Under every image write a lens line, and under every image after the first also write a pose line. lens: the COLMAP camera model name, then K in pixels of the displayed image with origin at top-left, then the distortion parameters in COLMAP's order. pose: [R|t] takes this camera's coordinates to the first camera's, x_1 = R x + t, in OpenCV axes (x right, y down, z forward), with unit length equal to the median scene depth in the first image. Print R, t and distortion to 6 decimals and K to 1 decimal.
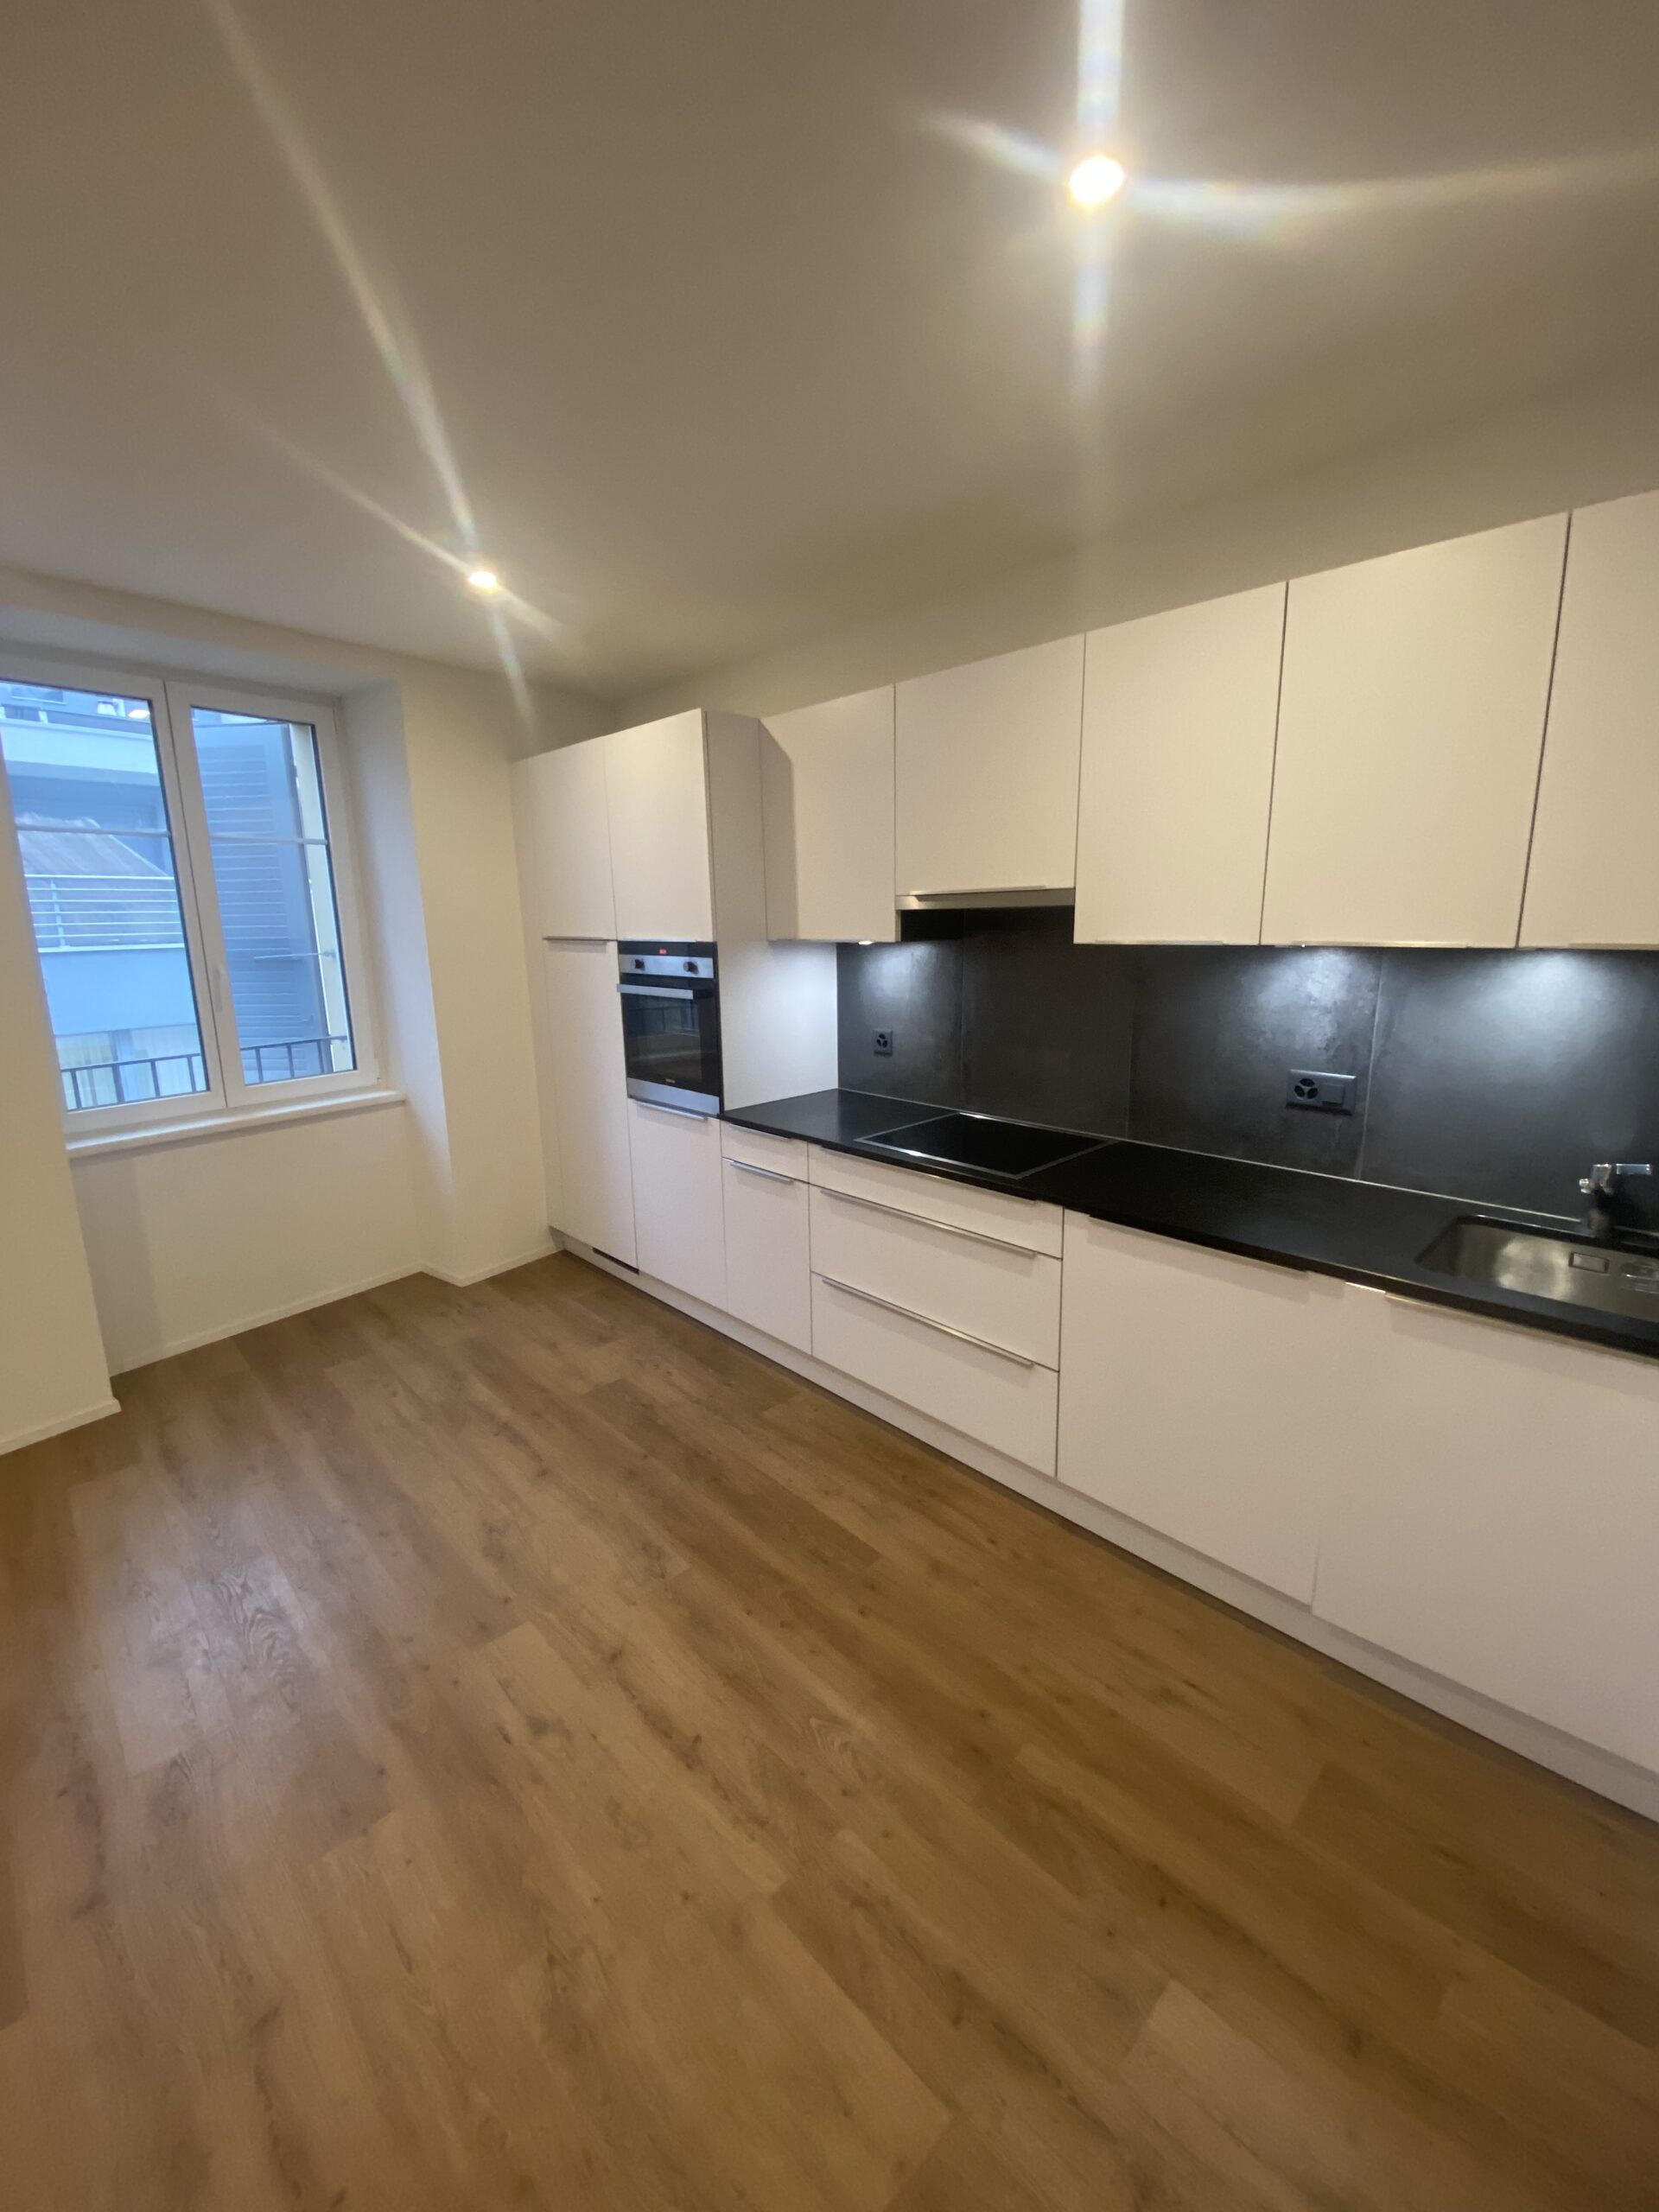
lens RADIAL K [[889.8, 0, 836.7], [0, 889.8, 1094.3], [0, 0, 1]] dist [0.009726, -0.012050]
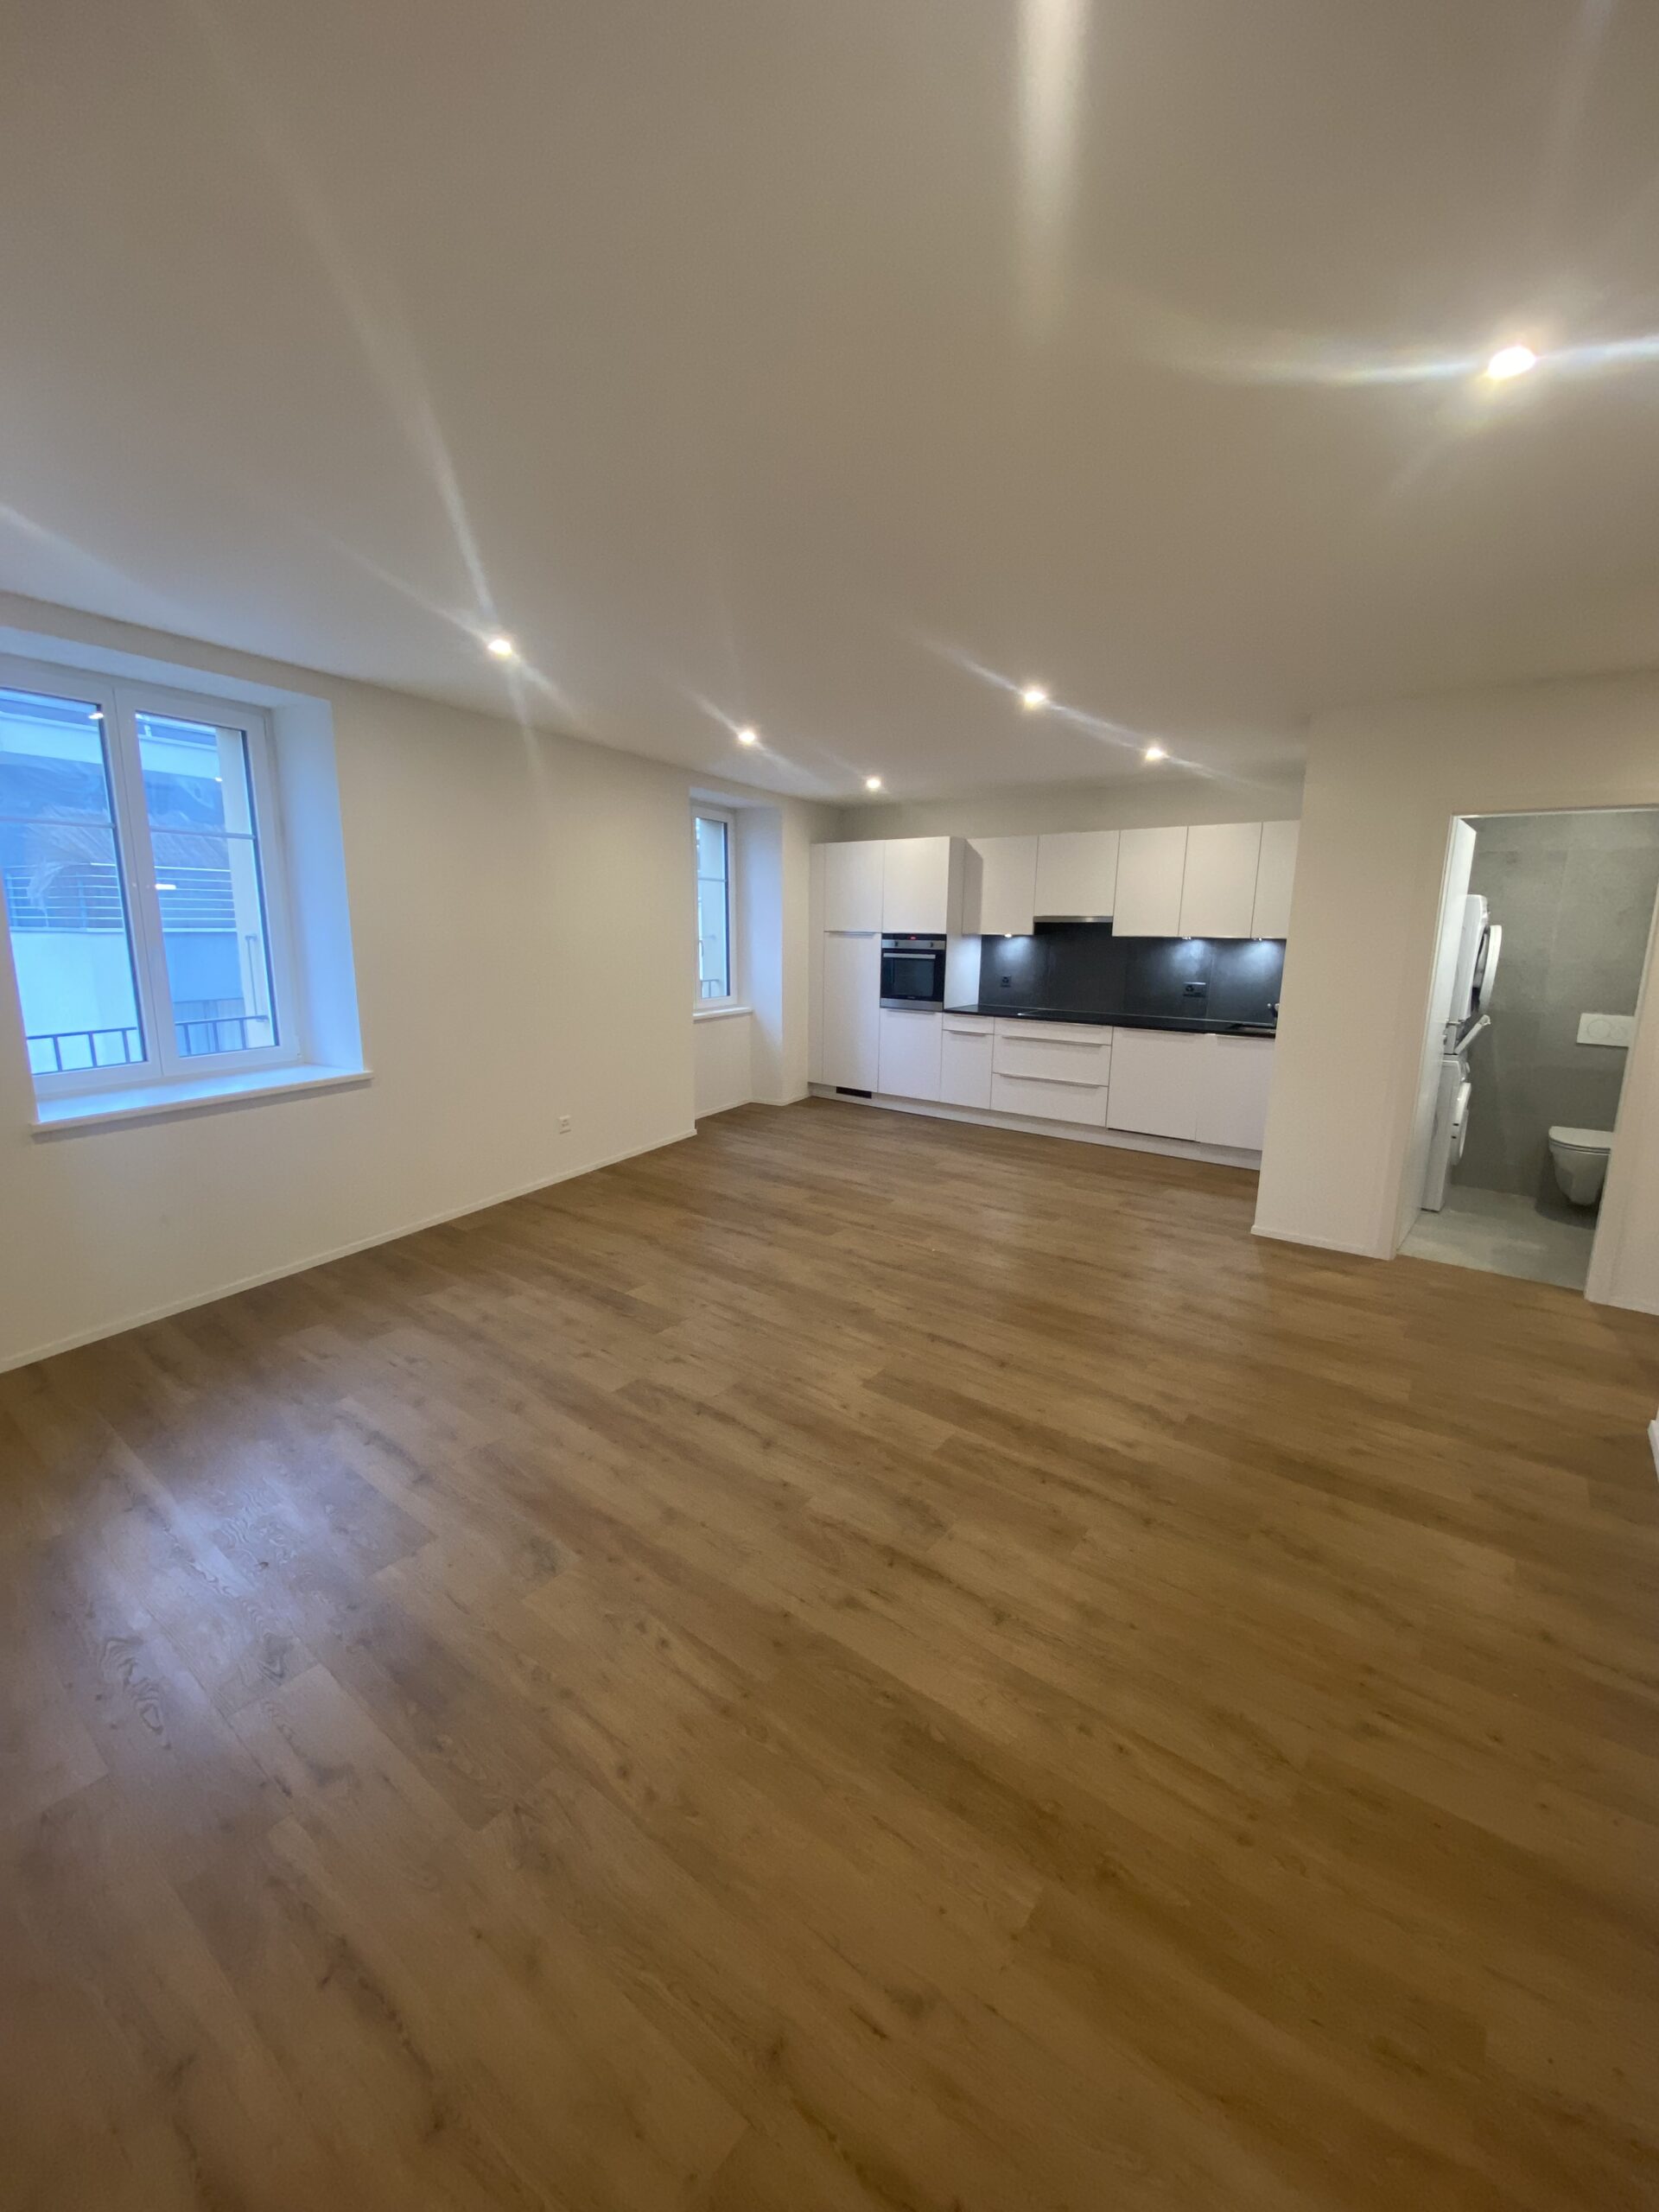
lens RADIAL K [[889.8, 0, 831.7], [0, 889.8, 1097.7], [0, 0, 1]] dist [0.009726, -0.012050]
pose [[0.989532, -0.001658, 0.144302, -0.823595], [0.001853, 0.999998, -0.001221, 0.276320], [-0.144300, 0.001475, 0.989533, -1.338663]]
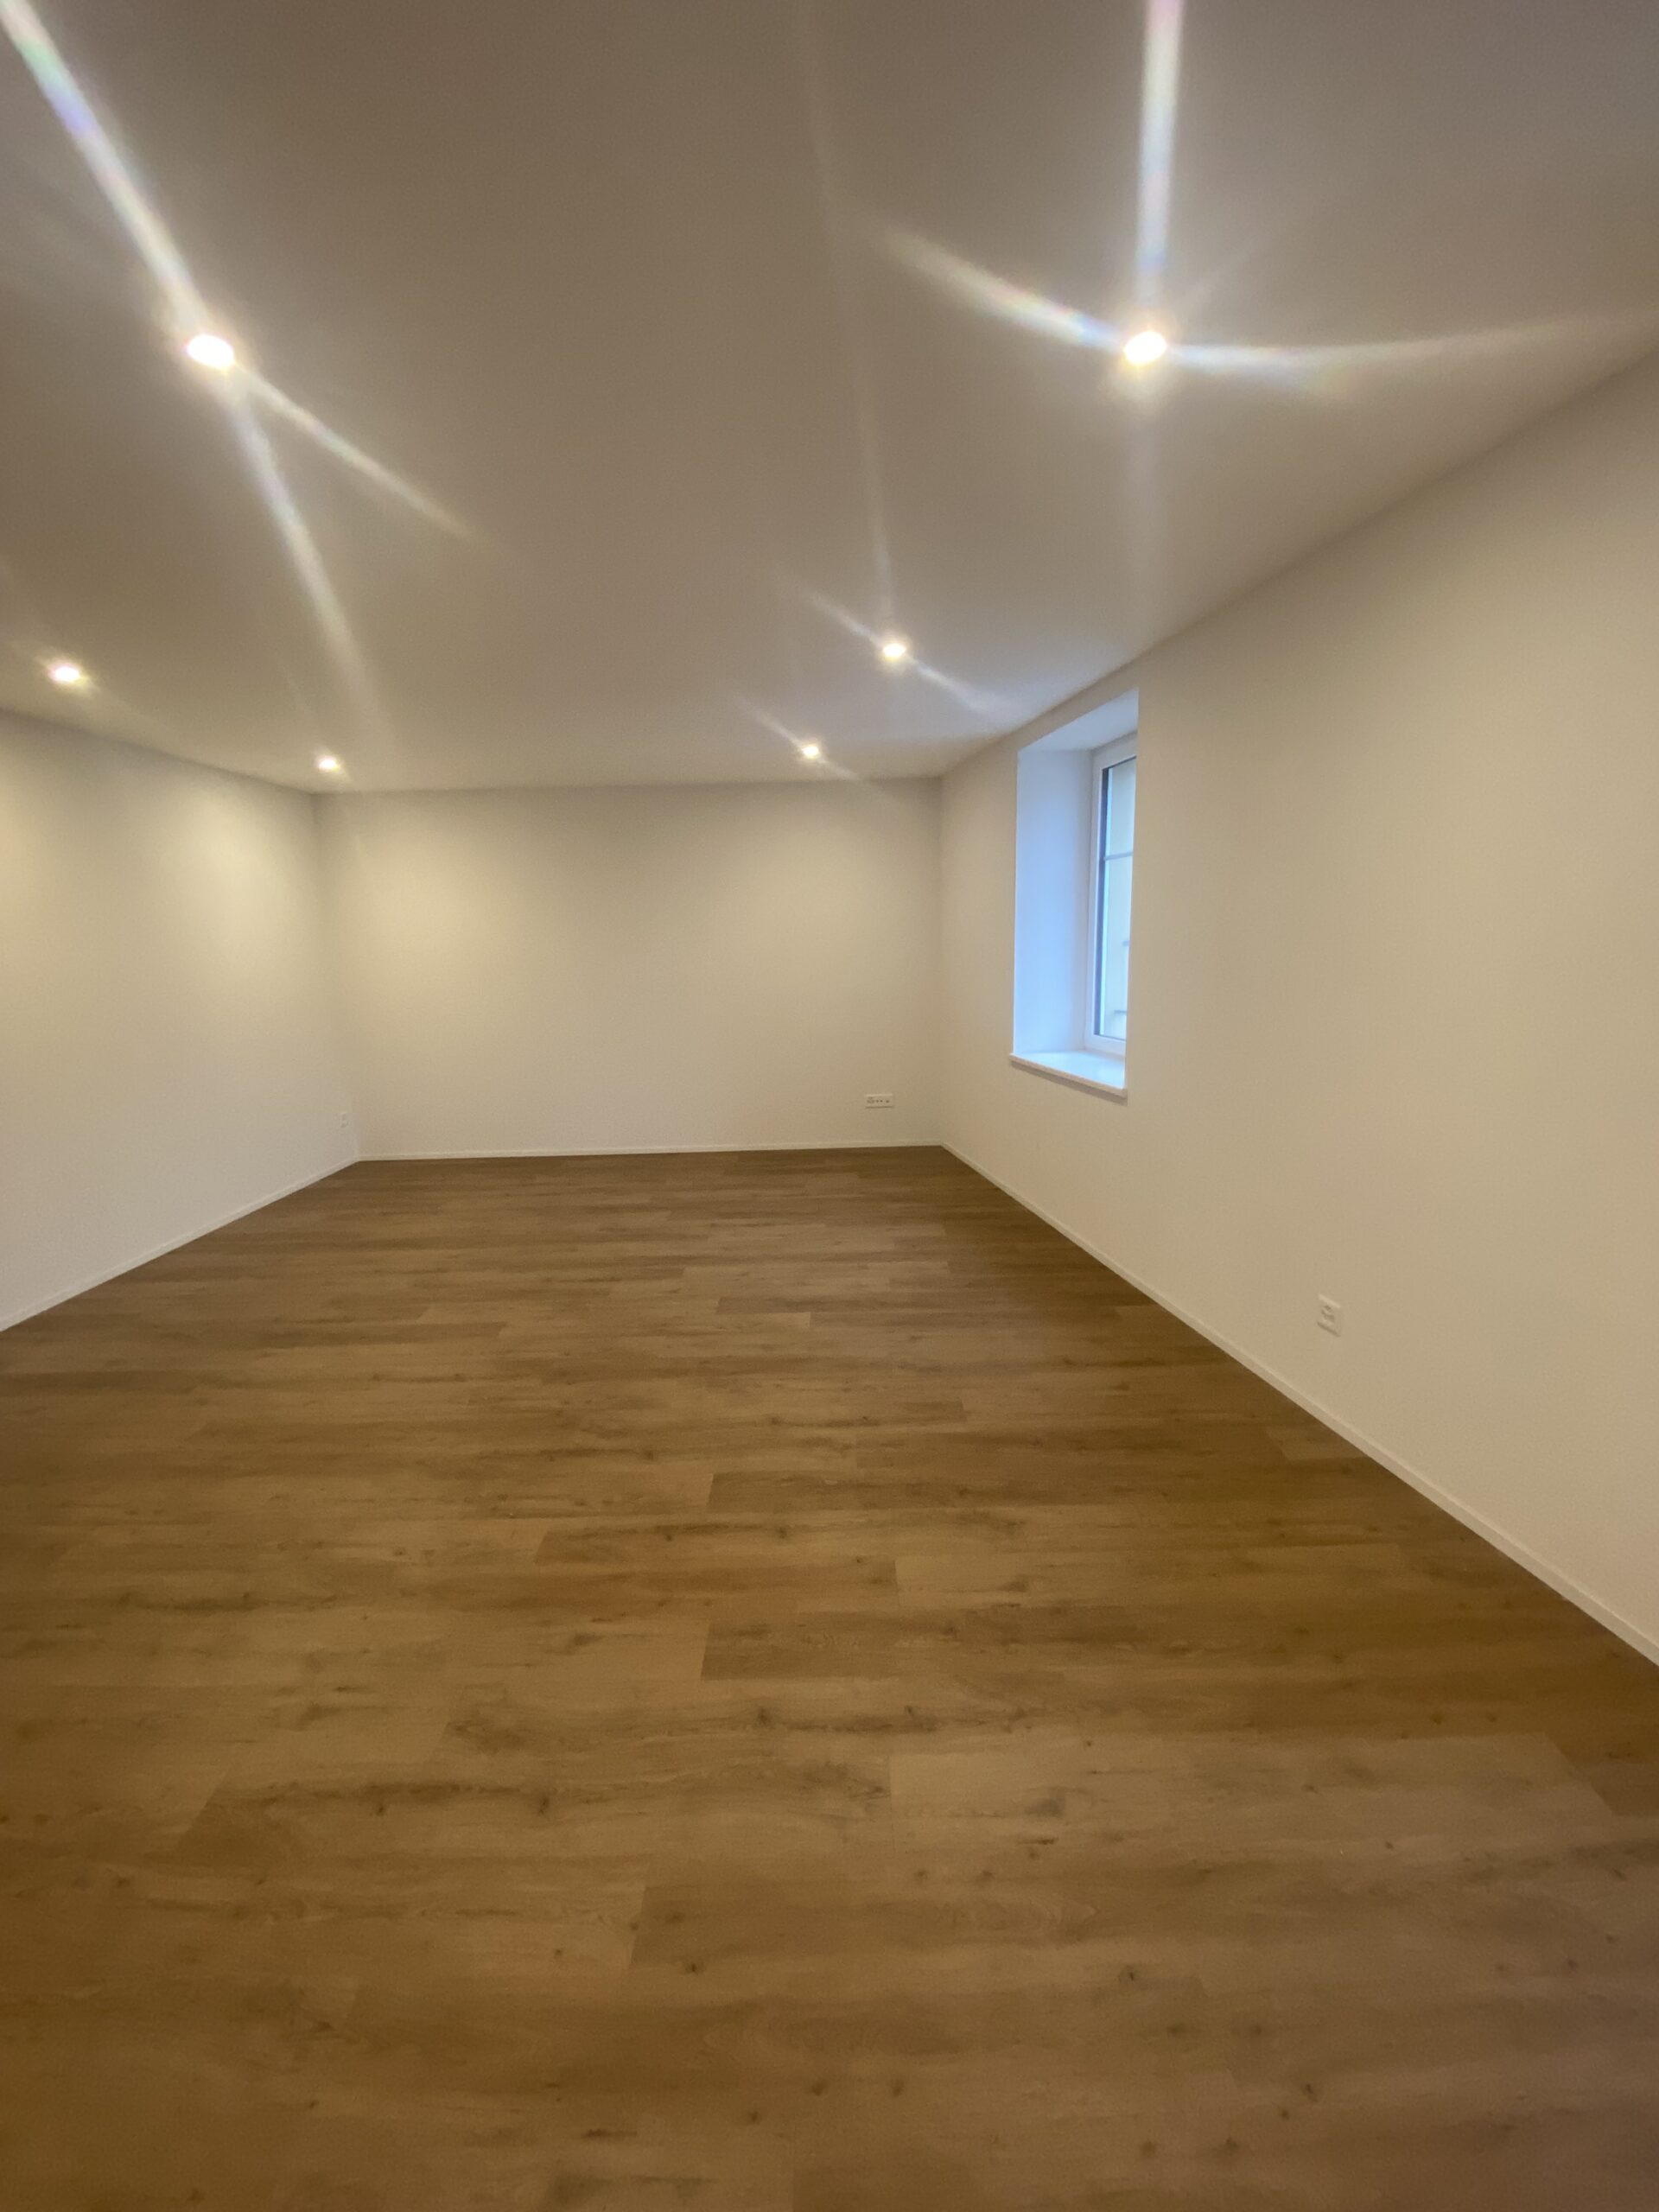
lens RADIAL K [[889.8, 0, 822.6], [0, 889.8, 1084.5], [0, 0, 1]] dist [0.009726, -0.012050]
pose [[-0.699189, 0.156441, -0.697610, -0.095077], [-0.095880, 0.946433, 0.308337, -0.150975], [0.708478, 0.282473, -0.646736, 0.822915]]
